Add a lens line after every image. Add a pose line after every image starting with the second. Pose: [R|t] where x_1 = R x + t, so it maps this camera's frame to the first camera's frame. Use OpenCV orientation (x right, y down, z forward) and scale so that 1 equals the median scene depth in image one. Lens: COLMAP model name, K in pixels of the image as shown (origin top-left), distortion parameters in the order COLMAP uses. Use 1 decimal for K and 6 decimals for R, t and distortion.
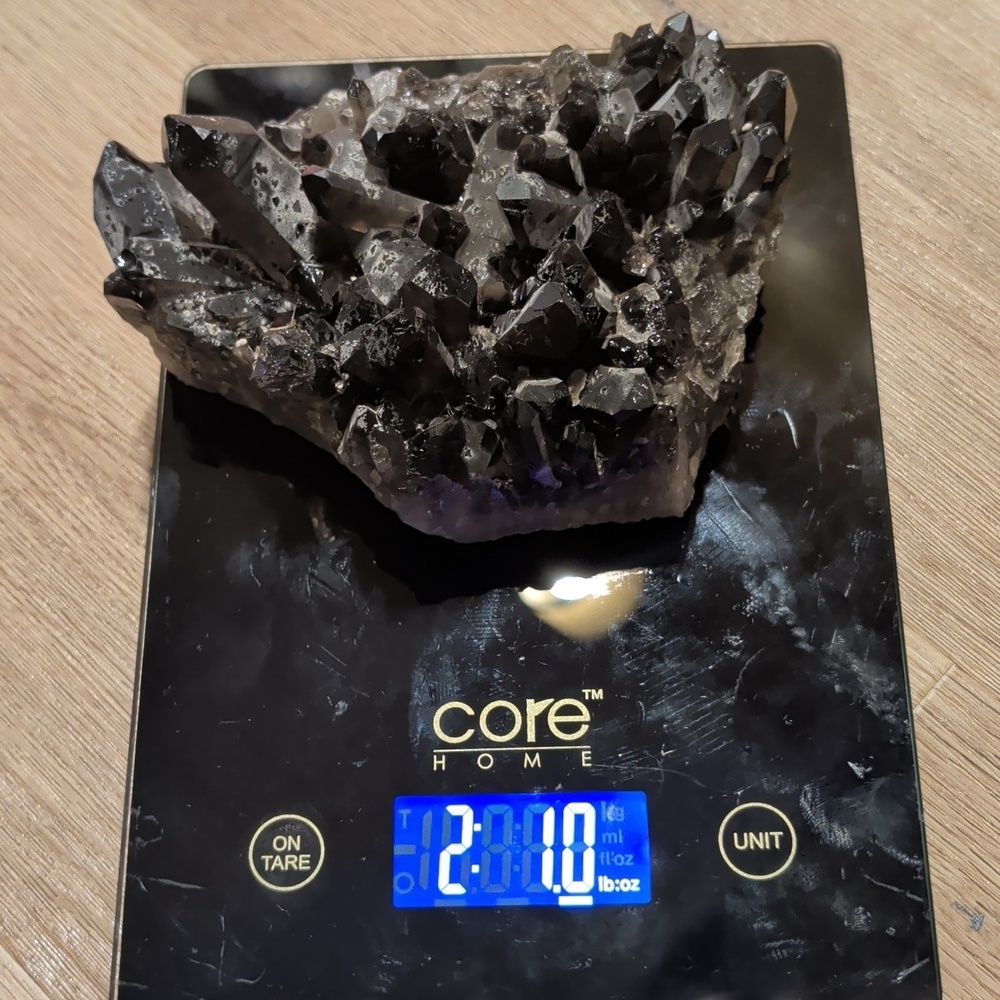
lens RADIAL K [[1647.6, 0, 500.0], [0, 1647.6, 500.0], [0, 0, 1]] dist [0.200348, -0.890562]
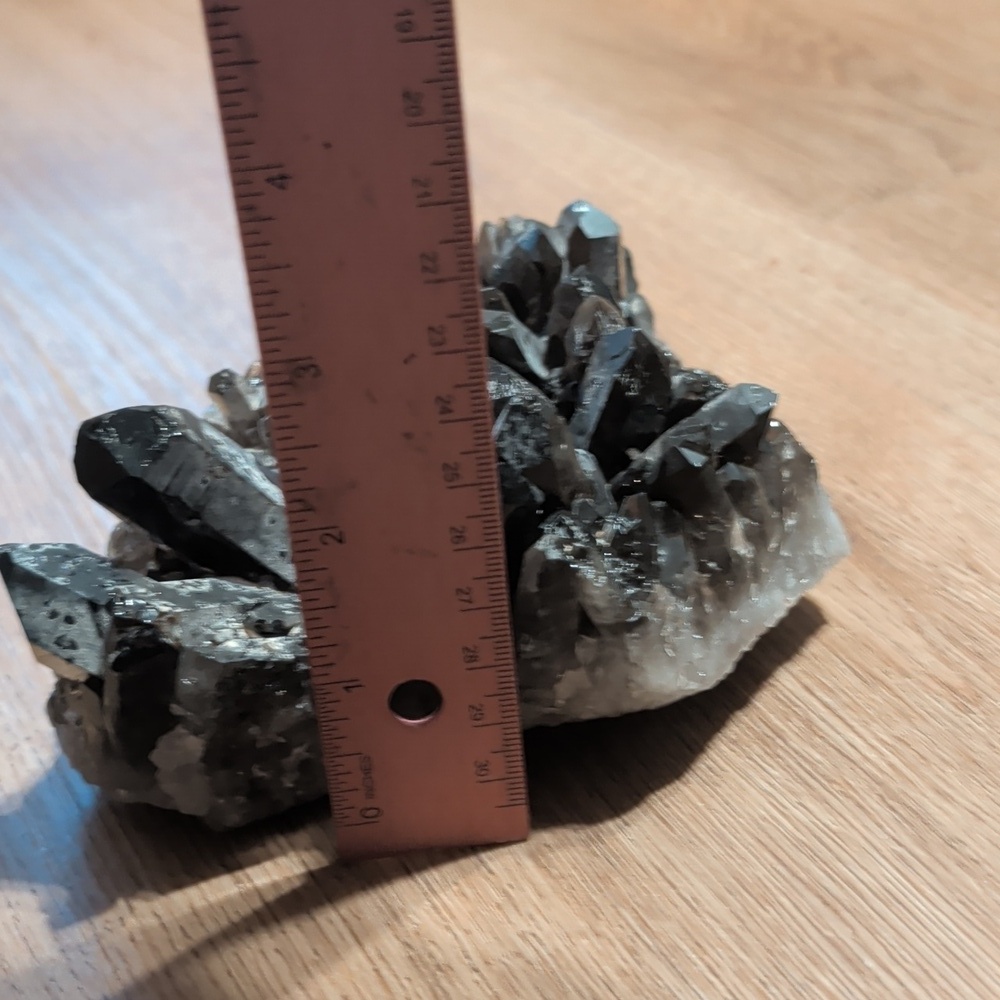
lens RADIAL K [[1647.6, 0, 500.0], [0, 1647.6, 500.0], [0, 0, 1]] dist [0.200348, -0.890562]
pose [[0.714153, -0.396871, 0.576610, -0.500665], [0.661720, 0.651404, -0.371214, 0.191223], [-0.228282, 0.646658, 0.727819, 0.421510]]
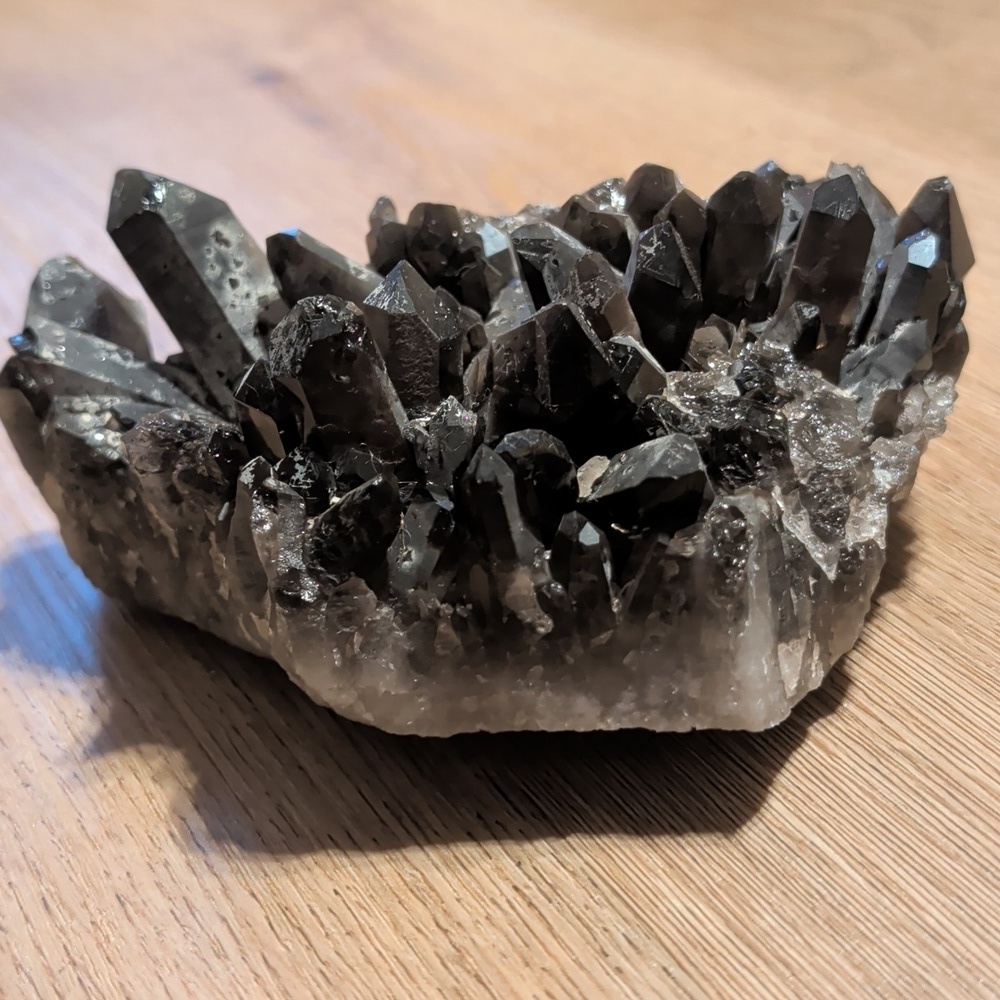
lens RADIAL K [[1647.6, 0, 500.0], [0, 1647.6, 500.0], [0, 0, 1]] dist [0.200348, -0.890562]
pose [[0.974461, 0.046934, -0.219597, 0.148881], [-0.161278, 0.826740, -0.538972, 0.281347], [0.156253, 0.560623, 0.813195, 0.469137]]
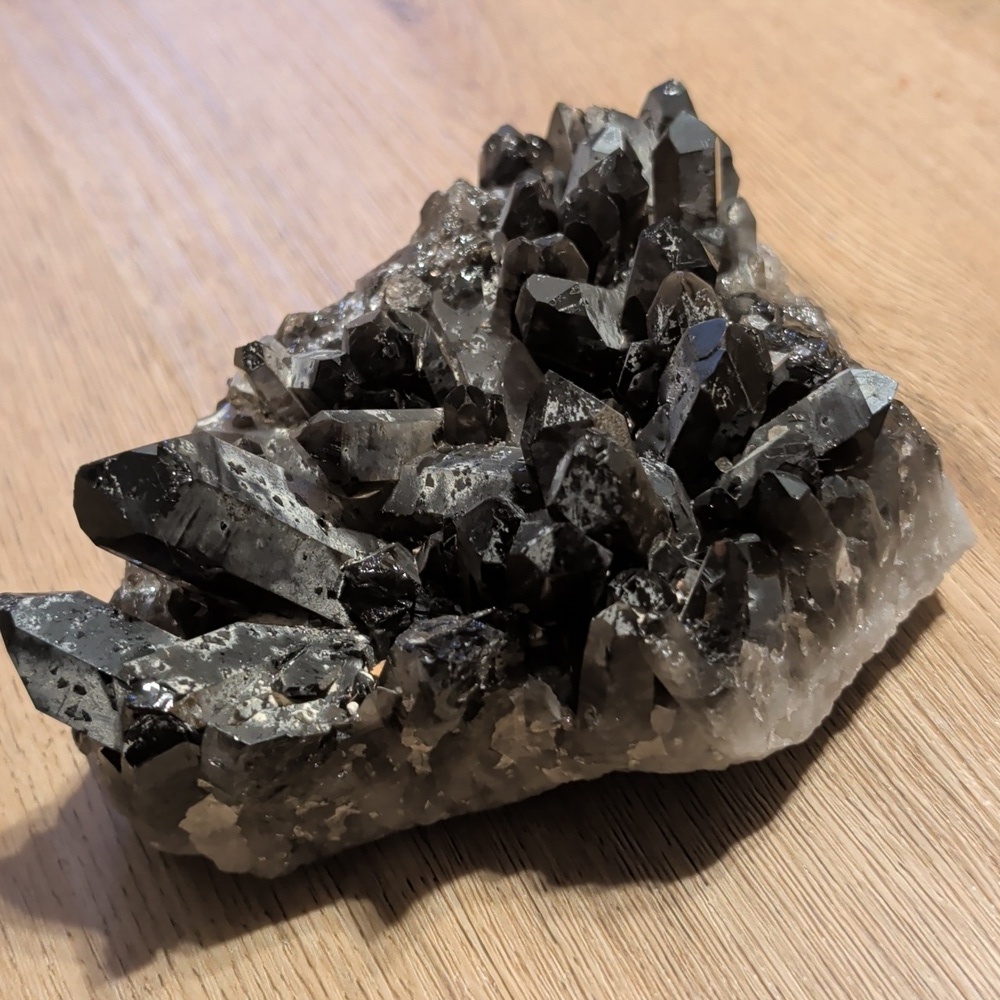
lens RADIAL K [[1647.6, 0, 500.0], [0, 1647.6, 500.0], [0, 0, 1]] dist [0.200348, -0.890562]
pose [[0.745548, -0.517032, 0.420518, -0.349651], [0.643857, 0.721692, -0.254183, 0.048451], [-0.172064, 0.460259, 0.870951, 0.400139]]
